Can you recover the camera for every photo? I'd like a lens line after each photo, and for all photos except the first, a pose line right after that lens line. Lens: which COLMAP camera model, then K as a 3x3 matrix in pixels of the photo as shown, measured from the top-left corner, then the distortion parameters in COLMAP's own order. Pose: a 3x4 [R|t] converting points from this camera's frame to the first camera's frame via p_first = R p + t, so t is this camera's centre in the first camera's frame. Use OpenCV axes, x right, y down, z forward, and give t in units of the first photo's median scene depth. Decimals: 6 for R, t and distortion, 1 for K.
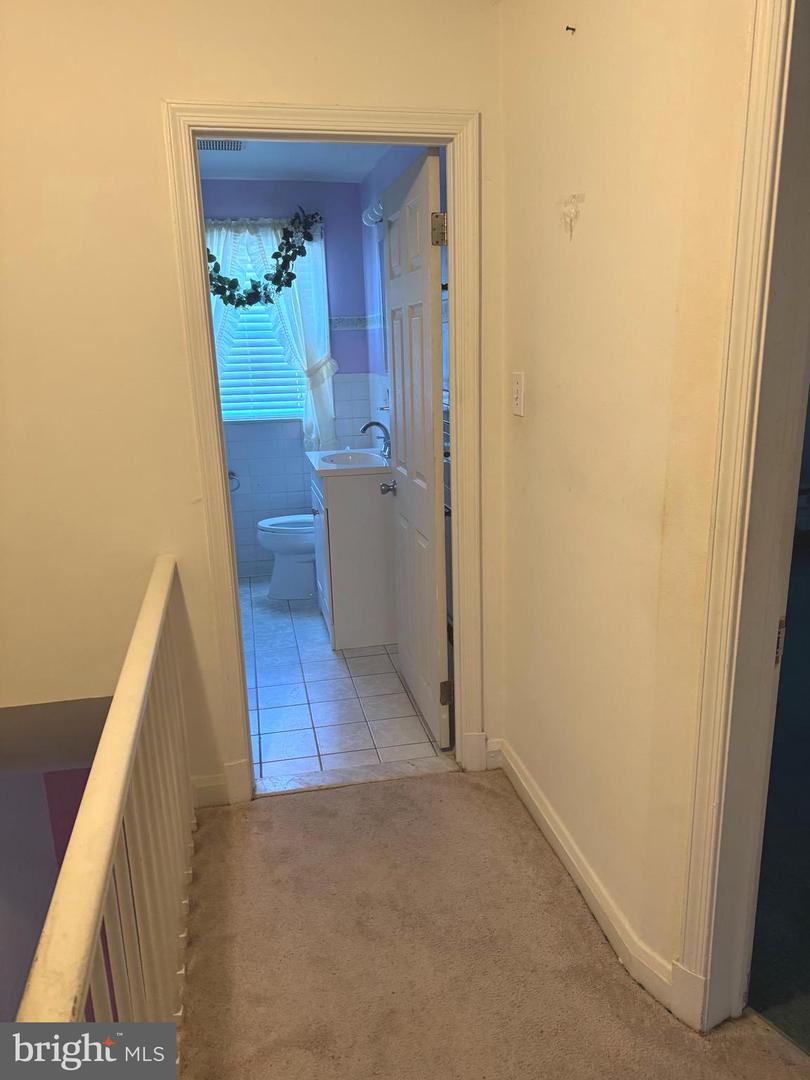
lens RADIAL K [[763.5, 0, 401.1], [0, 763.5, 541.9], [0, 0, 1]] dist [0.070040, -0.077923]
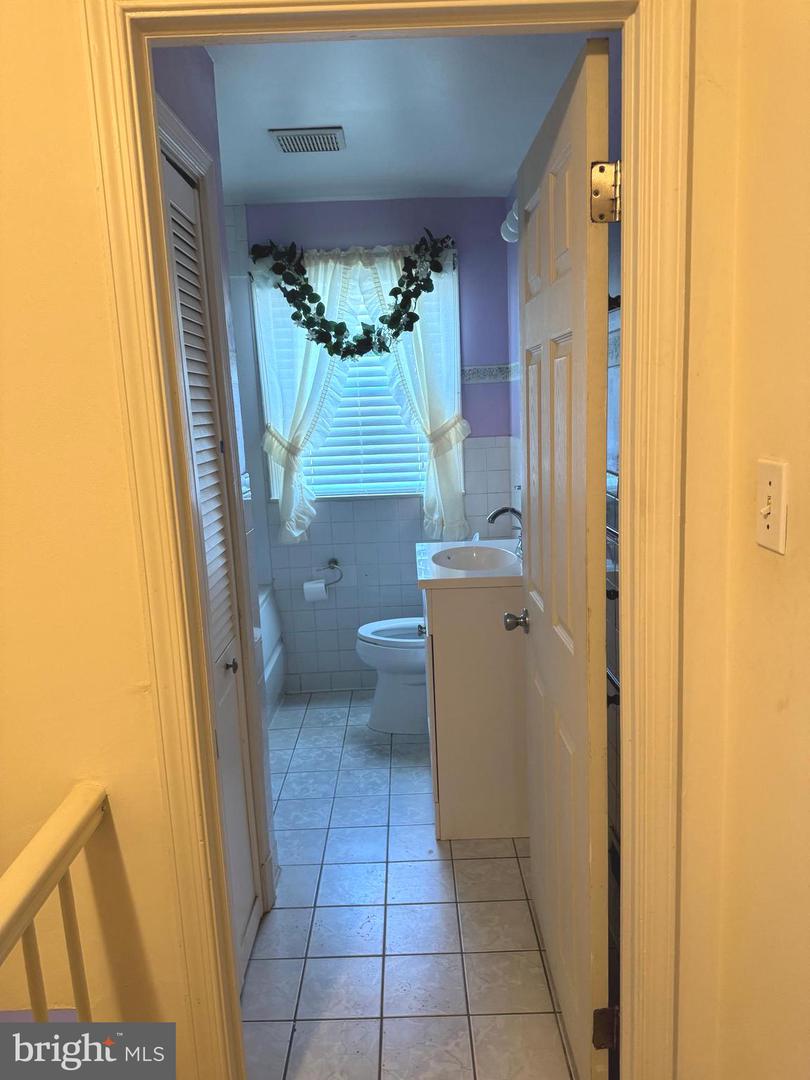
lens RADIAL K [[763.5, 0, 405.3], [0, 763.5, 543.3], [0, 0, 1]] dist [0.070040, -0.077923]
pose [[0.978808, 0.023999, -0.203370, 0.015086], [-0.037026, 0.997481, -0.060496, -0.068320], [0.201406, 0.066744, 0.977231, 0.252929]]
